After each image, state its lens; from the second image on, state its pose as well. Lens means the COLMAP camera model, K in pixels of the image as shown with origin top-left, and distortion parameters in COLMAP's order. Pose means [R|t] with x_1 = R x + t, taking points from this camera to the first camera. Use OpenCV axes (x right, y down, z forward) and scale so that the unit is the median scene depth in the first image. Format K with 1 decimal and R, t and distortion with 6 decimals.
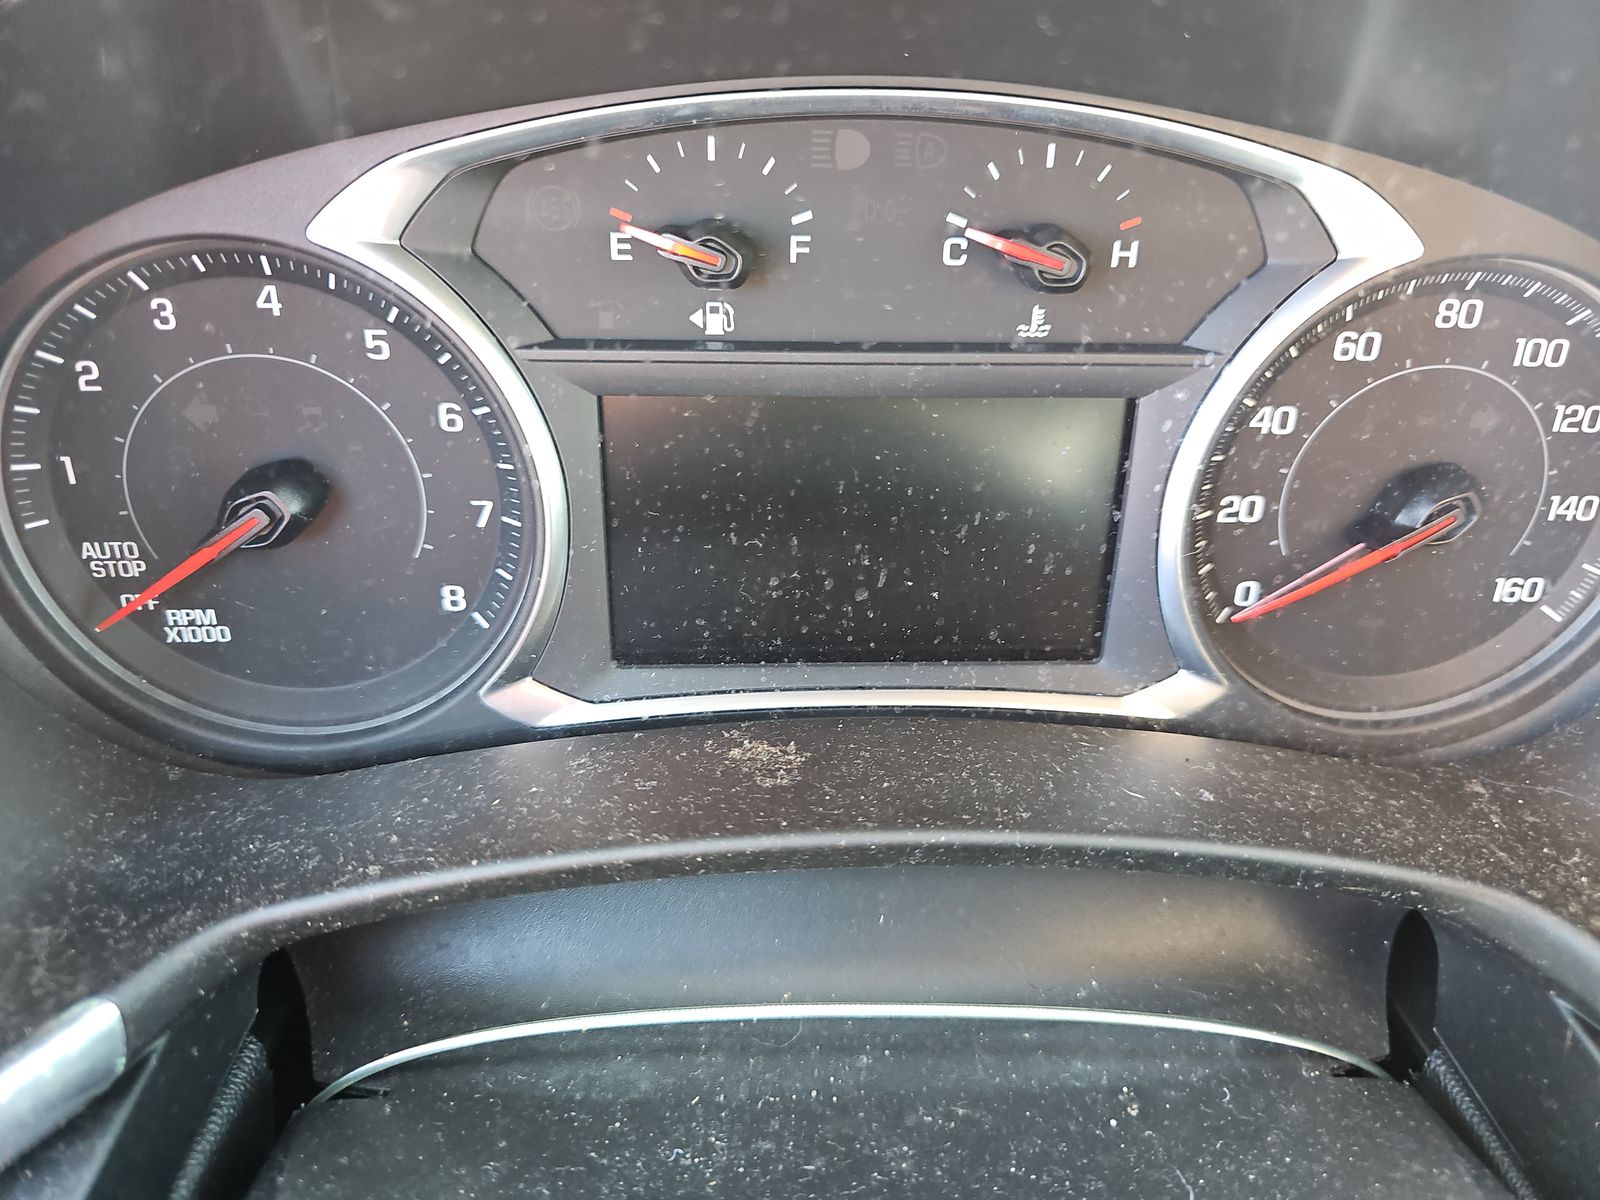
lens RADIAL K [[1095.8, 0, 800.0], [0, 1095.8, 600.0], [0, 0, 1]] dist [0.004624, -0.022712]
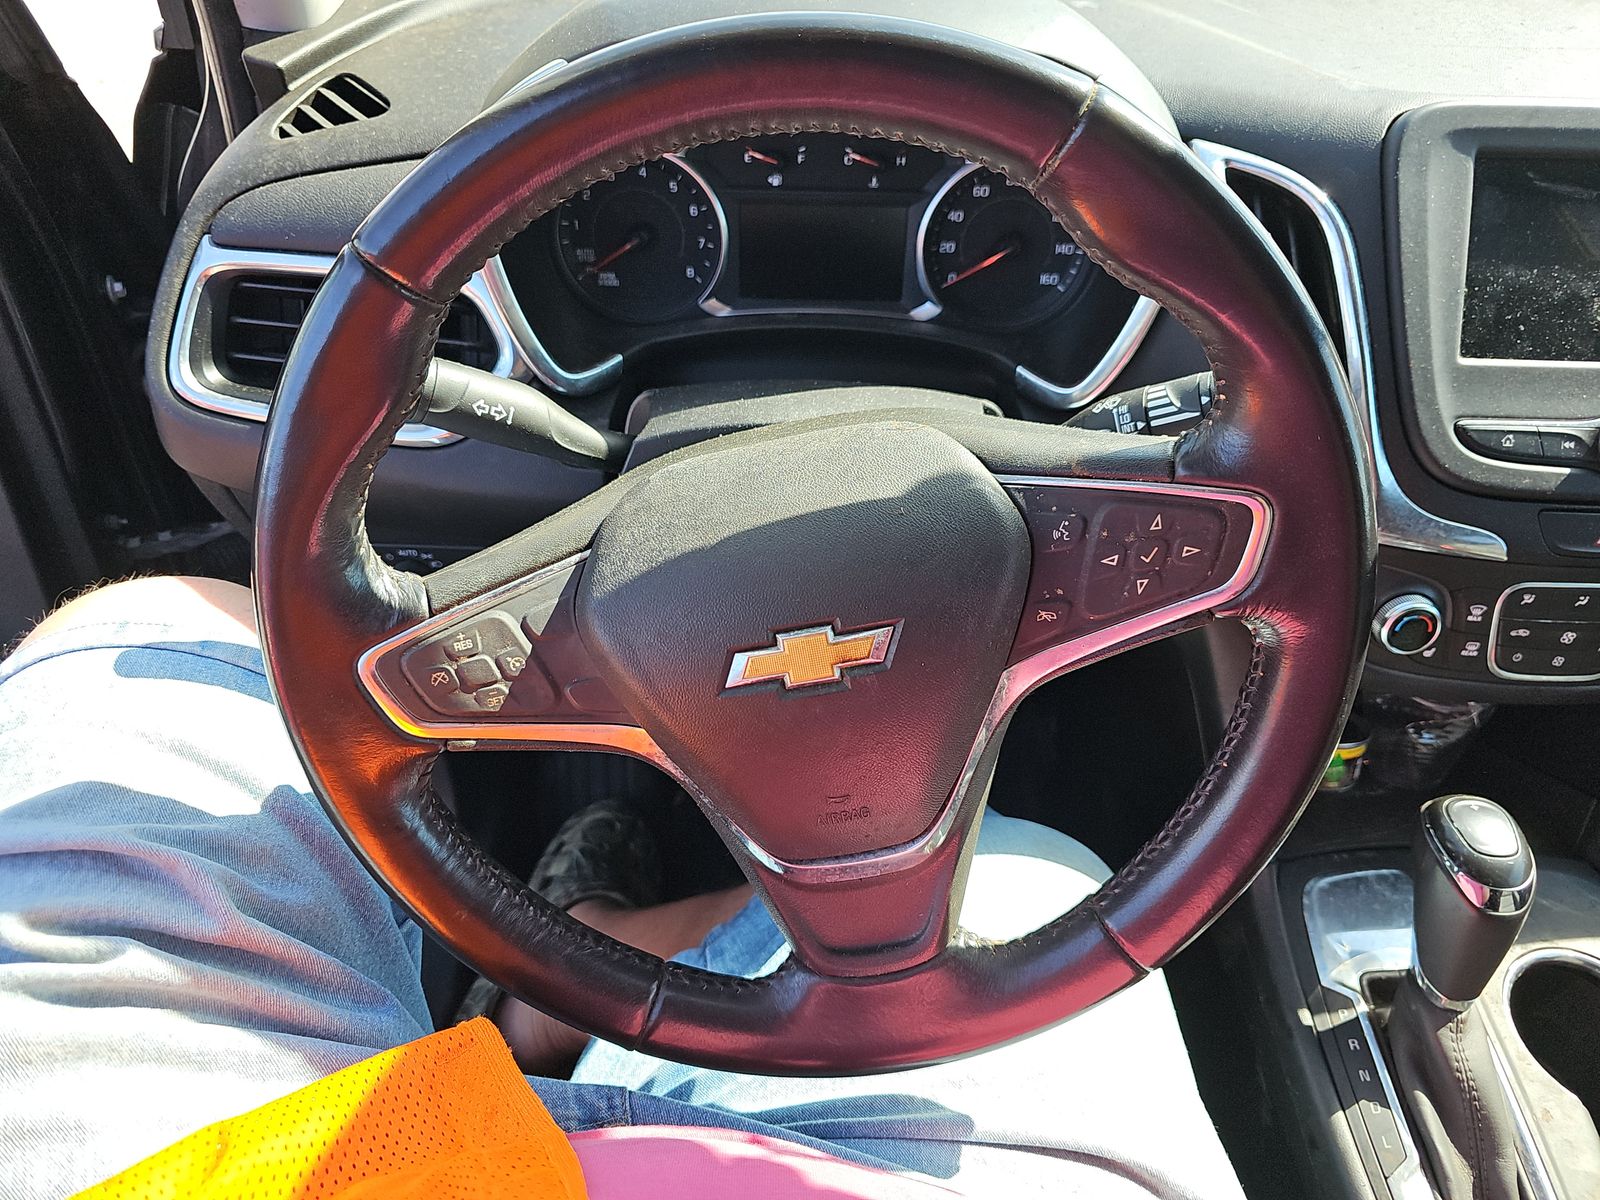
lens RADIAL K [[1082.8, 0, 772.1], [0, 1082.8, 600.6], [0, 0, 1]] dist [-0.002271, -0.004880]
pose [[0.996613, 0.041877, -0.070778, 0.193924], [-0.031071, 0.988588, 0.147404, 0.509393], [0.076143, -0.144706, 0.986541, -2.370584]]
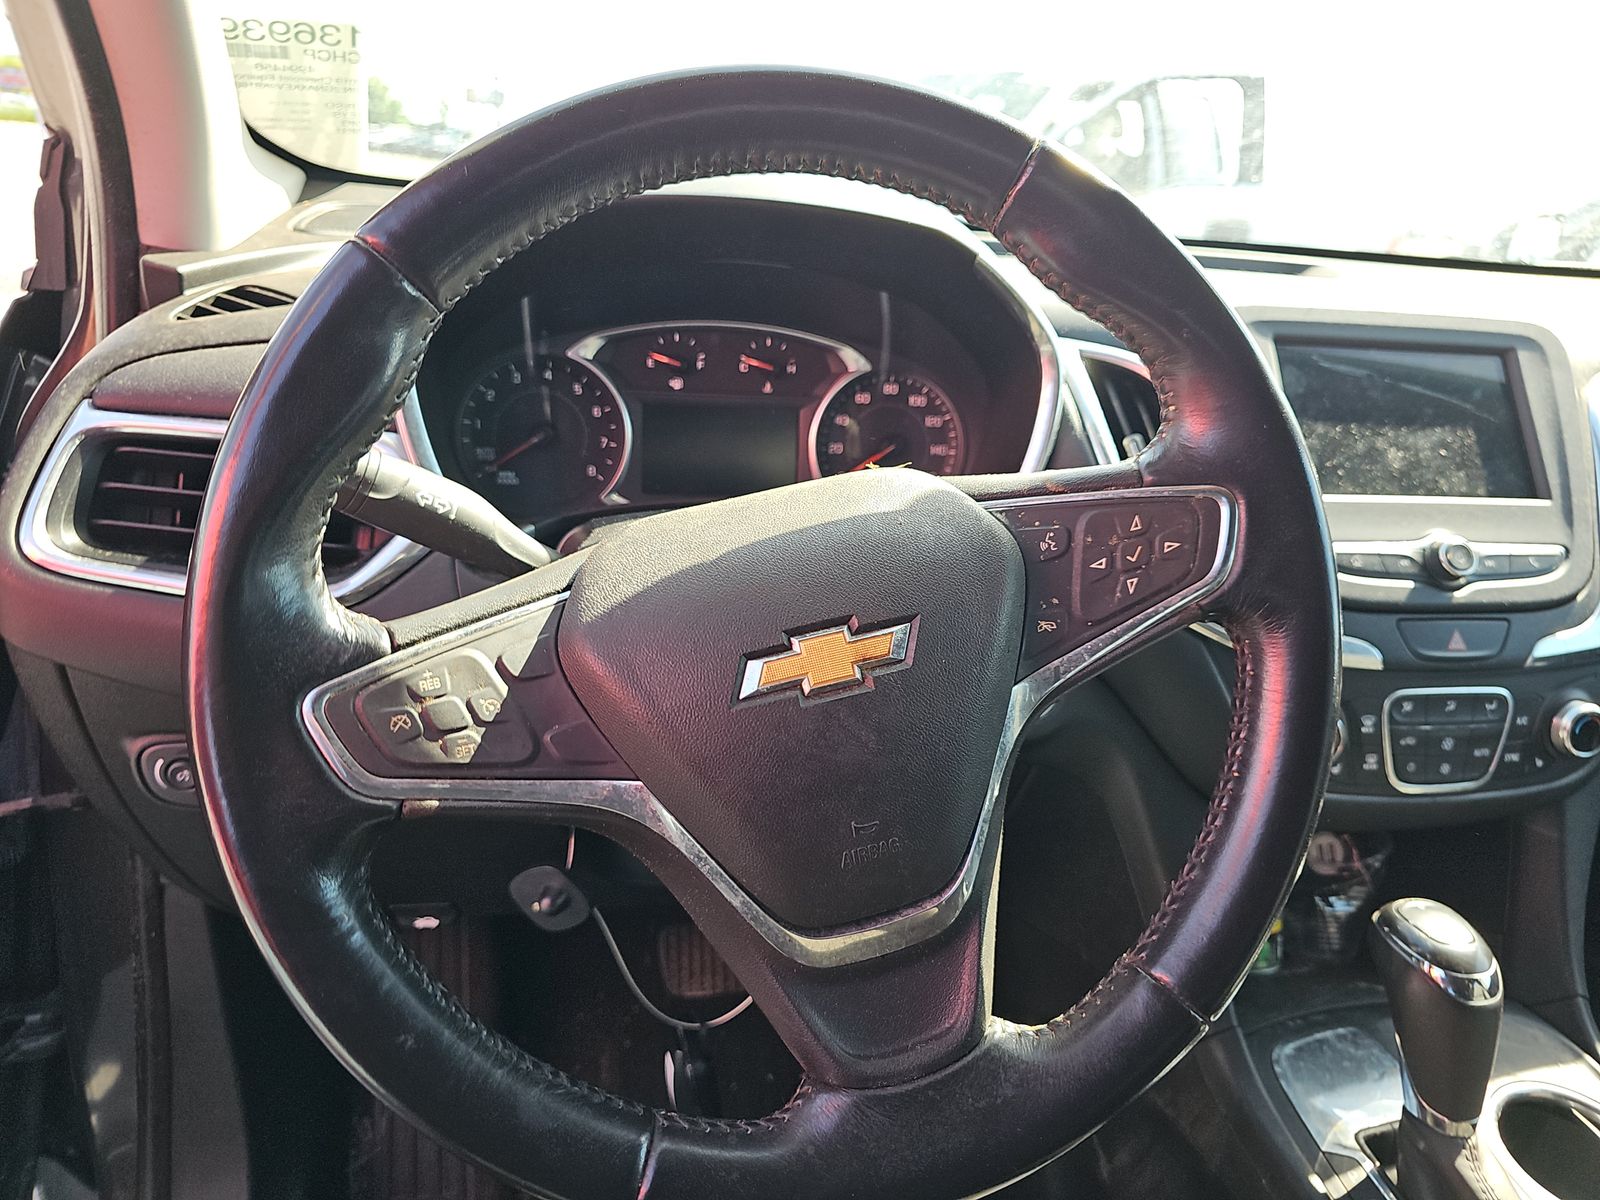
lens RADIAL K [[1095.8, 0, 800.0], [0, 1095.8, 600.0], [0, 0, 1]] dist [0.004624, -0.022712]
pose [[0.991039, -0.006908, 0.133393, -0.155811], [0.035585, 0.976224, -0.213823, 1.174069], [-0.128745, 0.216653, 0.967722, -2.277859]]
